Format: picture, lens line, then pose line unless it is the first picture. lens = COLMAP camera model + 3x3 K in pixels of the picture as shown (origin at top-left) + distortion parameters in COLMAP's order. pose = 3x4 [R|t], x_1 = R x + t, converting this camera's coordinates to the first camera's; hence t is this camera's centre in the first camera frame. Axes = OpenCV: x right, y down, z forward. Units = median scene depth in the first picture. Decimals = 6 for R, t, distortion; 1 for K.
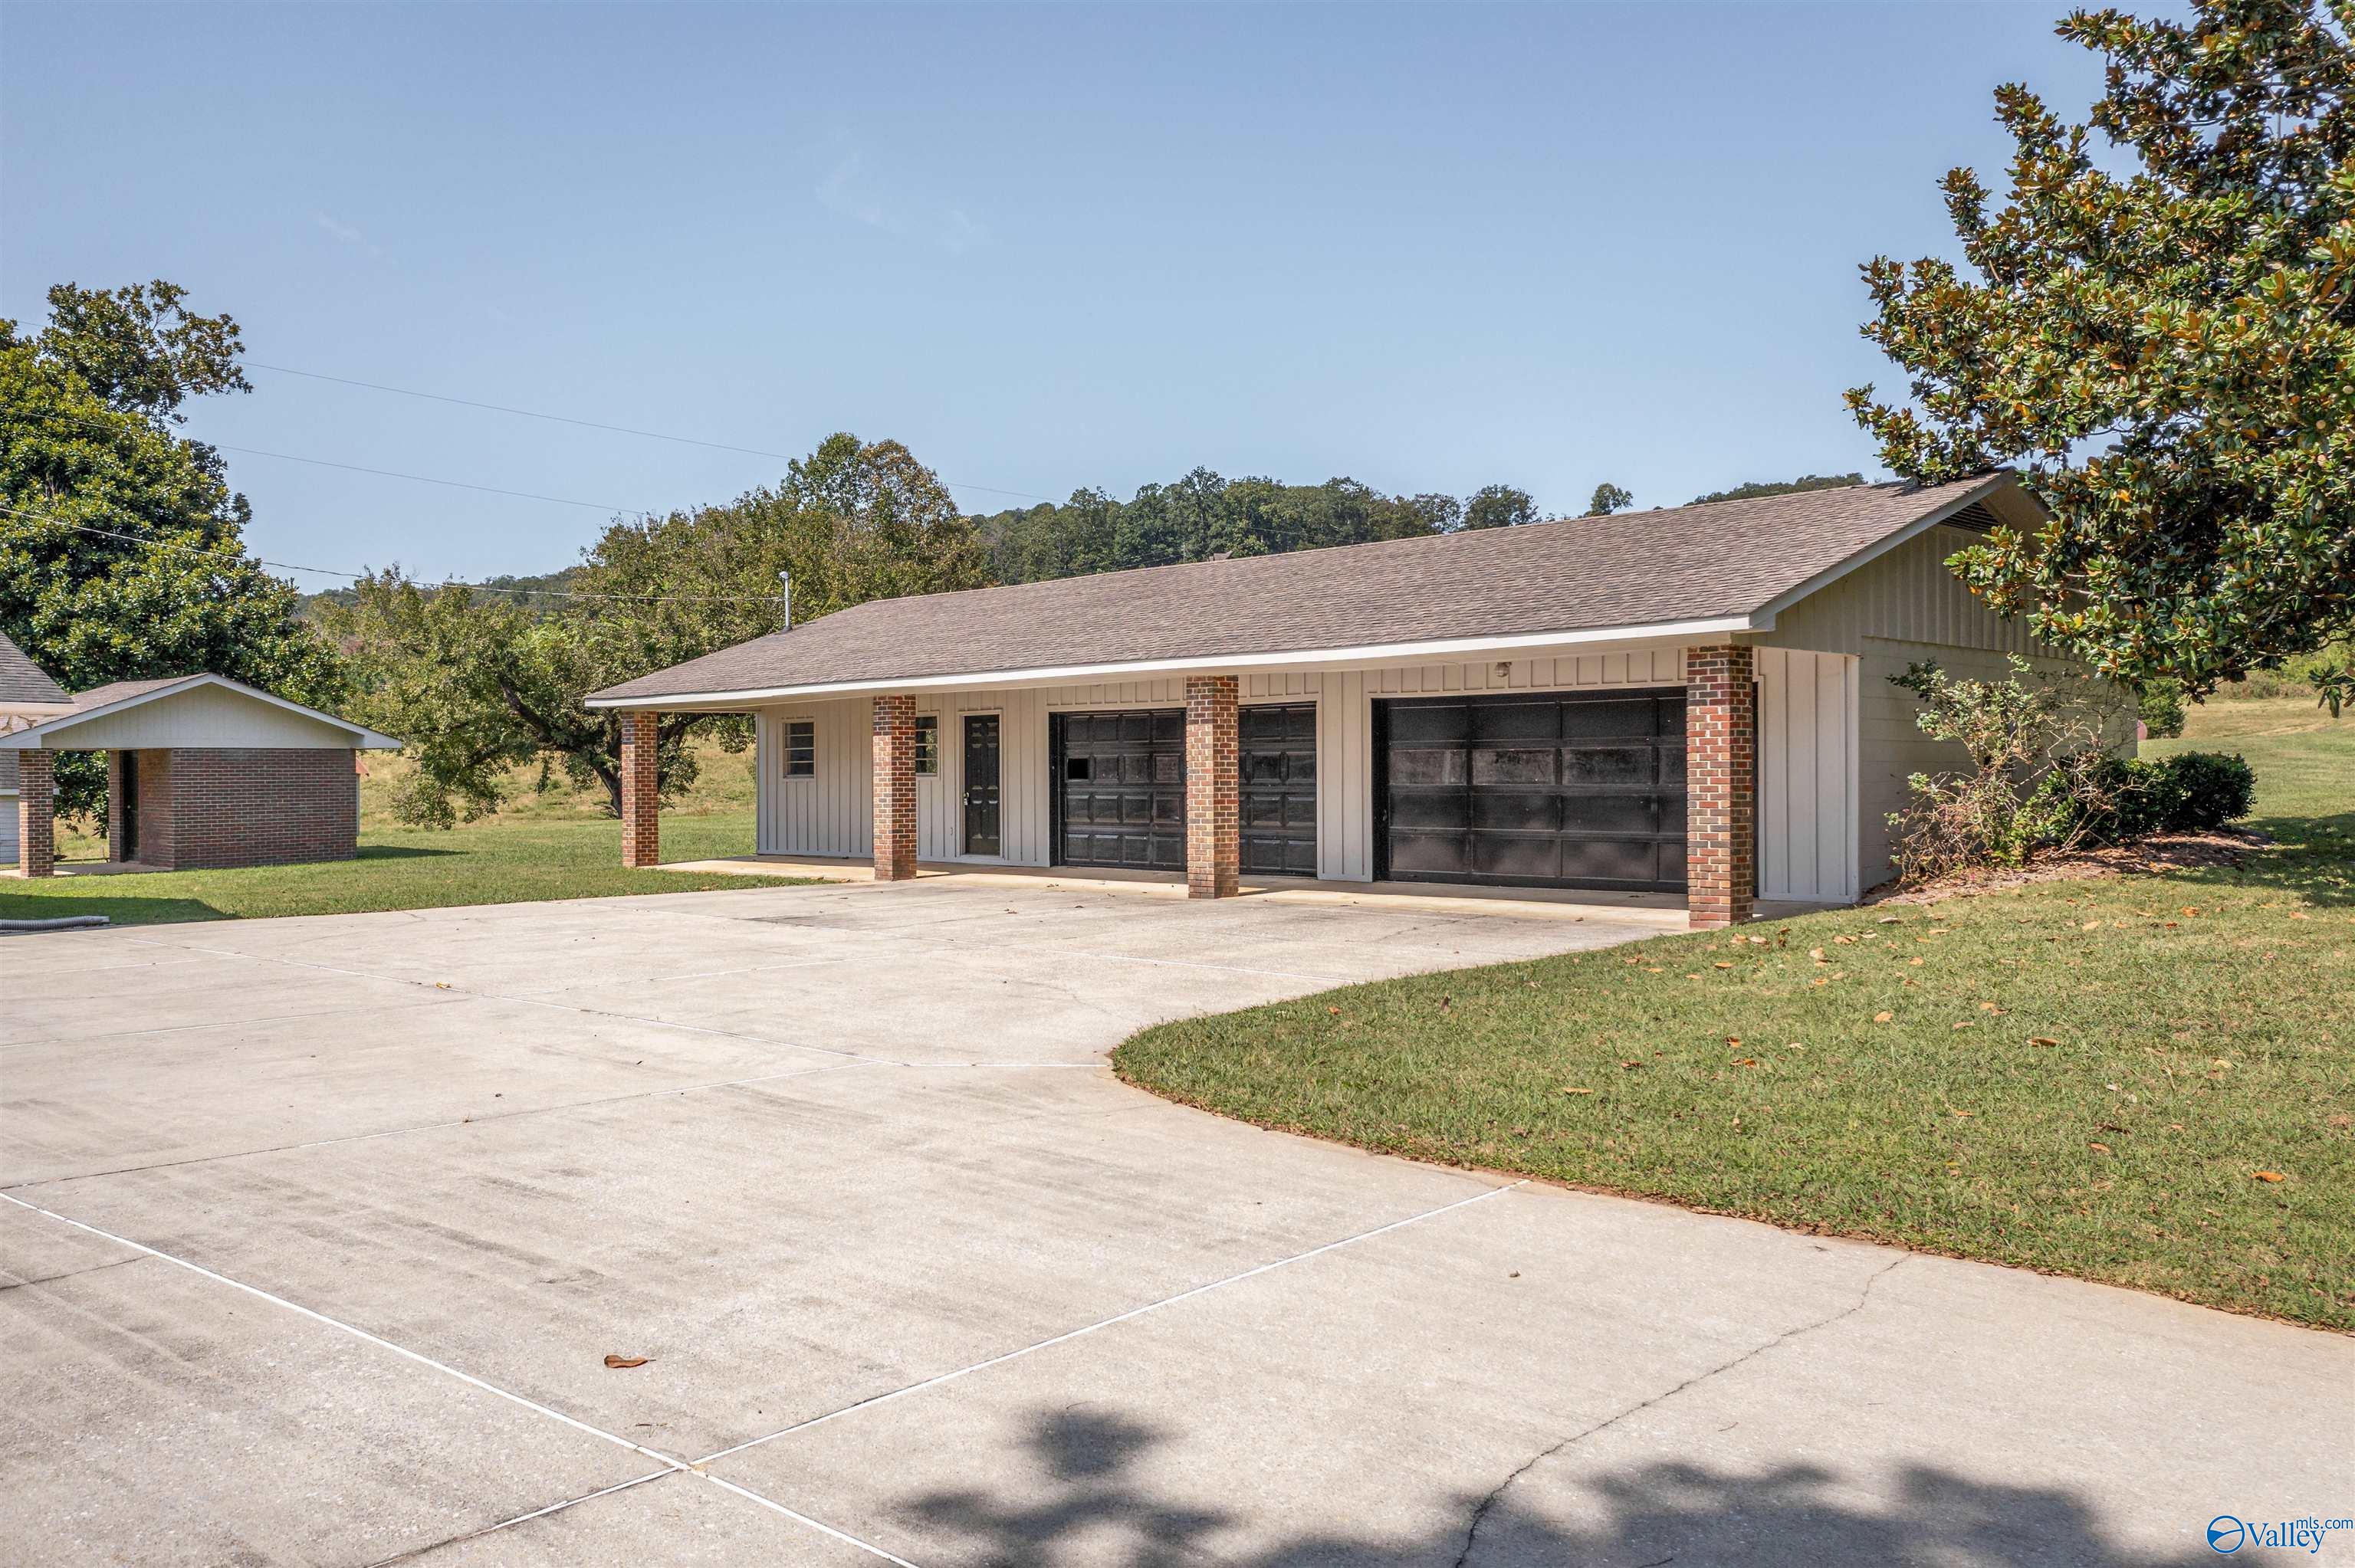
lens RADIAL K [[1878.7, 0, 1177.5], [0, 1878.7, 784.0], [0, 0, 1]] dist [-0.019854, -0.001568]
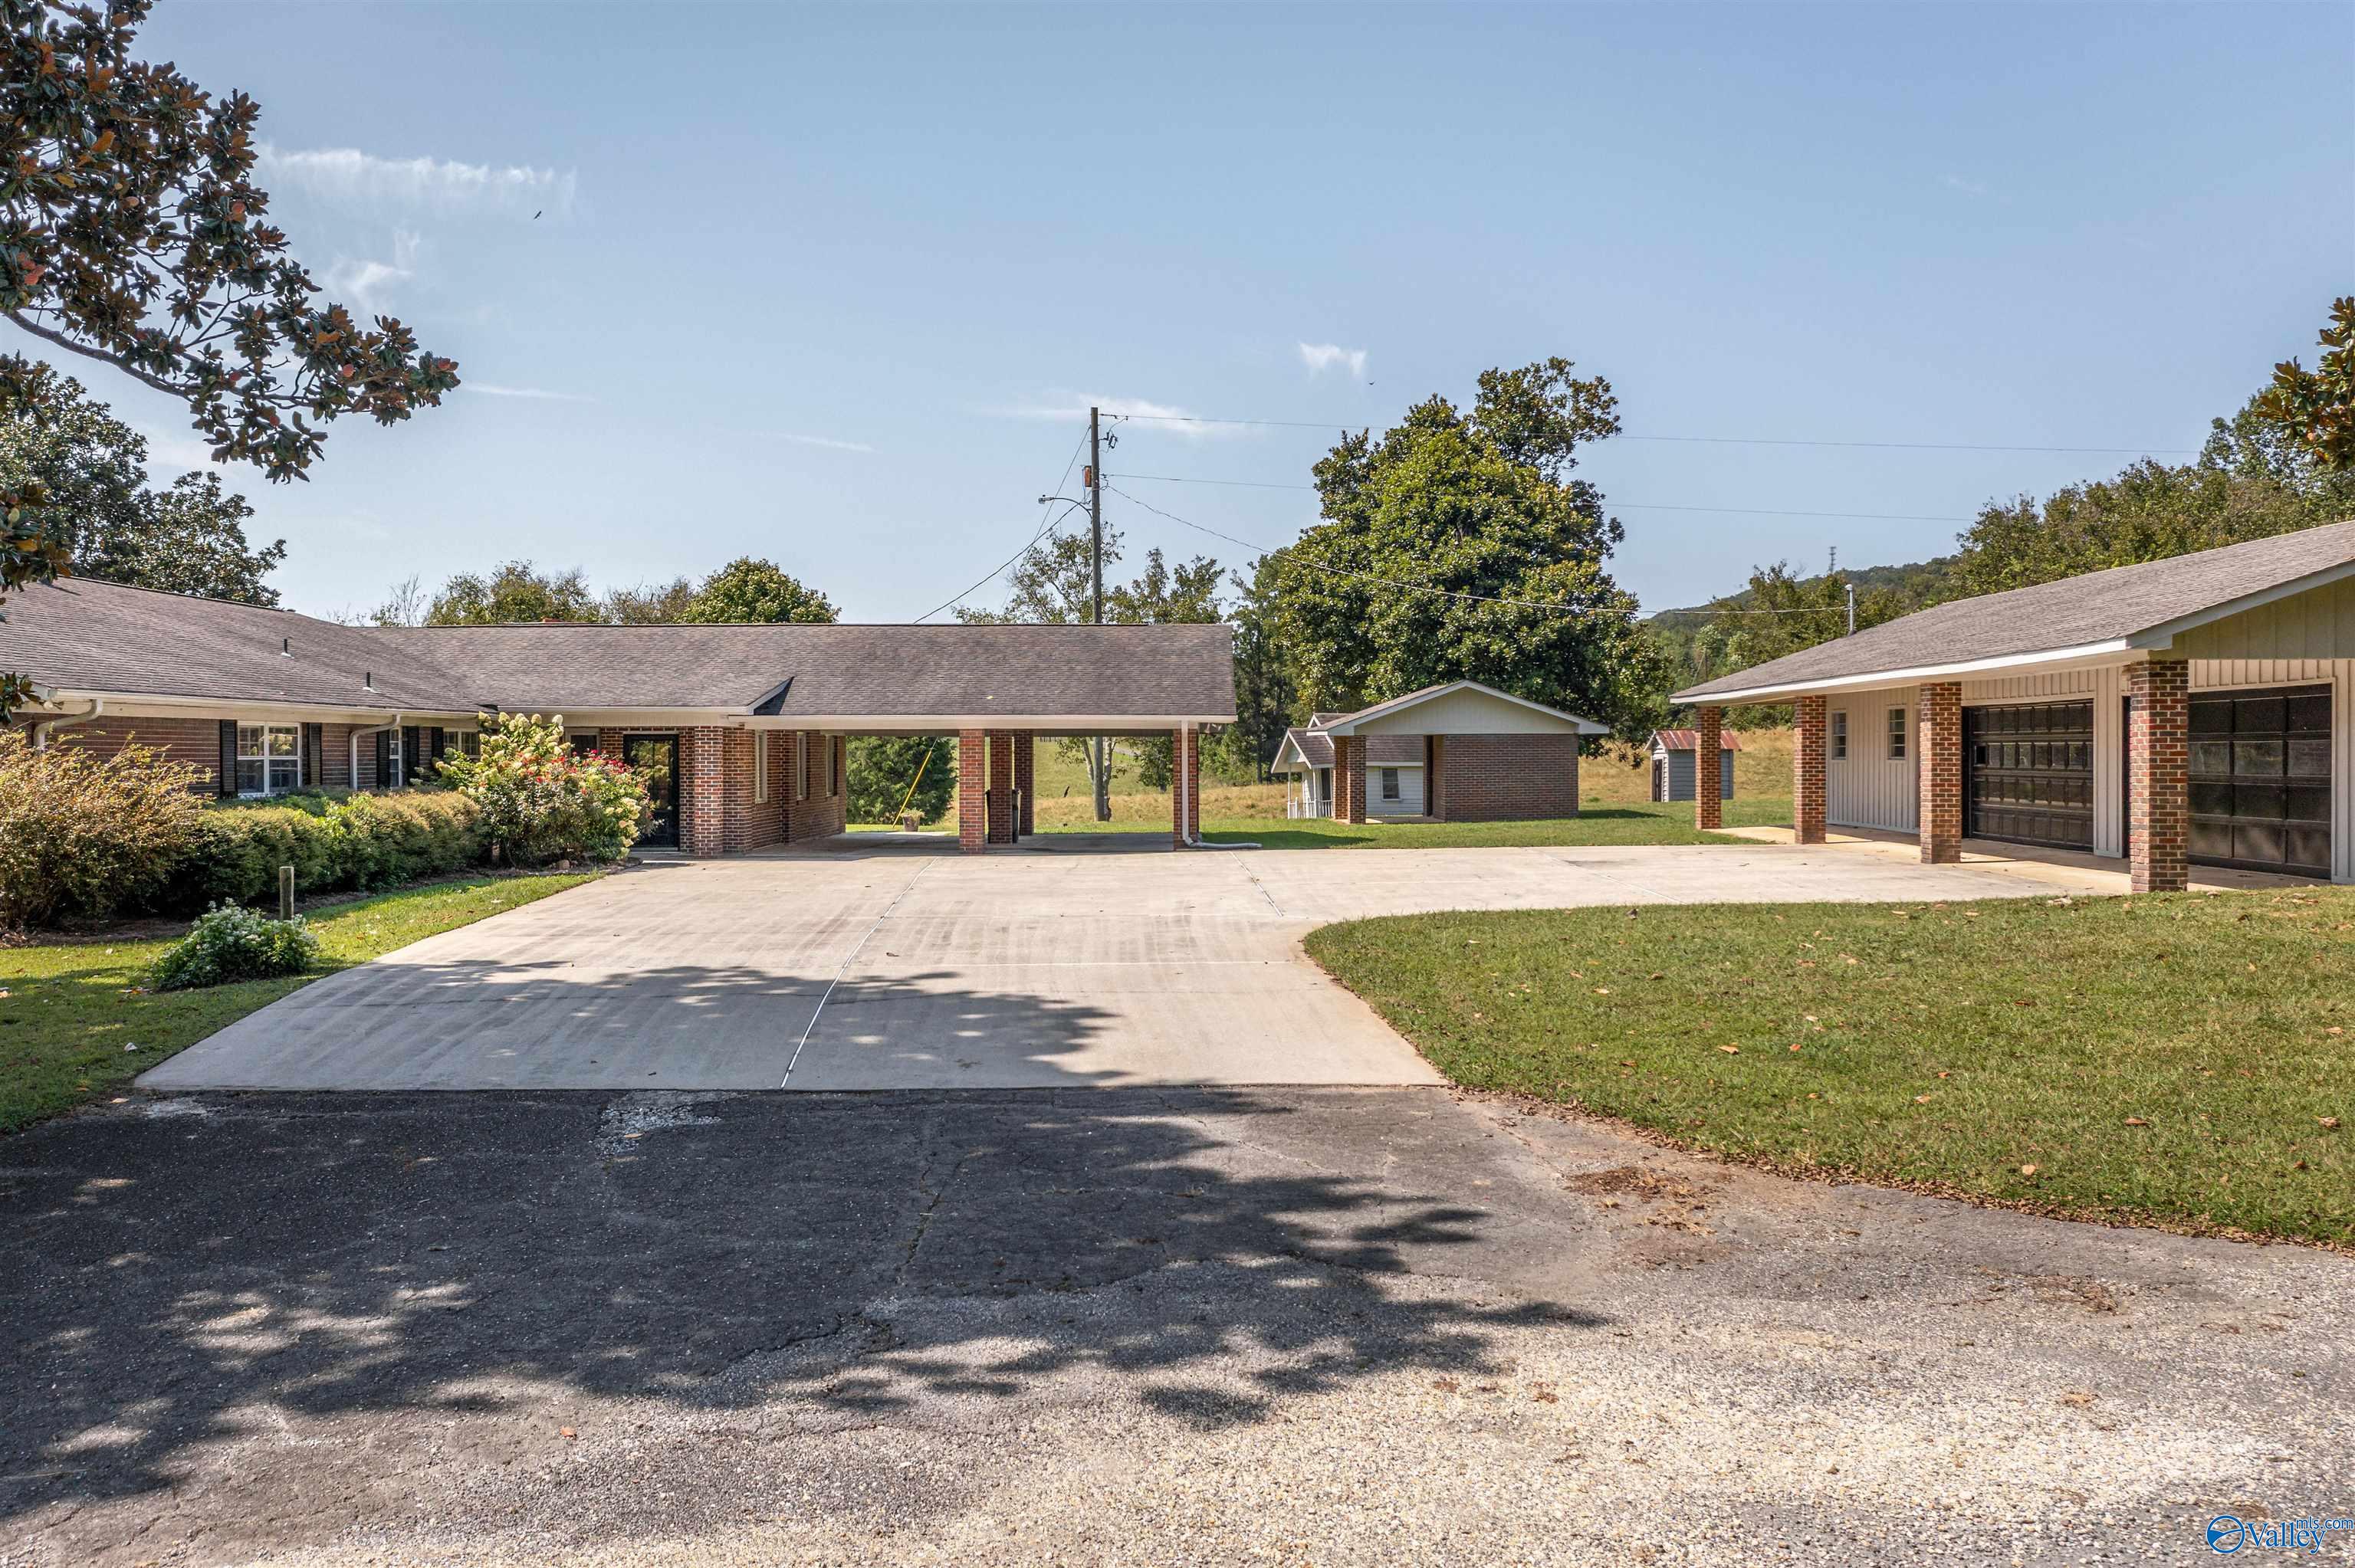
lens RADIAL K [[1878.7, 0, 1177.5], [0, 1878.7, 784.0], [0, 0, 1]] dist [-0.019854, -0.001568]
pose [[0.701864, 0.017777, -0.712089, 0.206583], [-0.006224, 0.999803, 0.018825, -0.004272], [0.712284, -0.008780, 0.701836, -0.081395]]
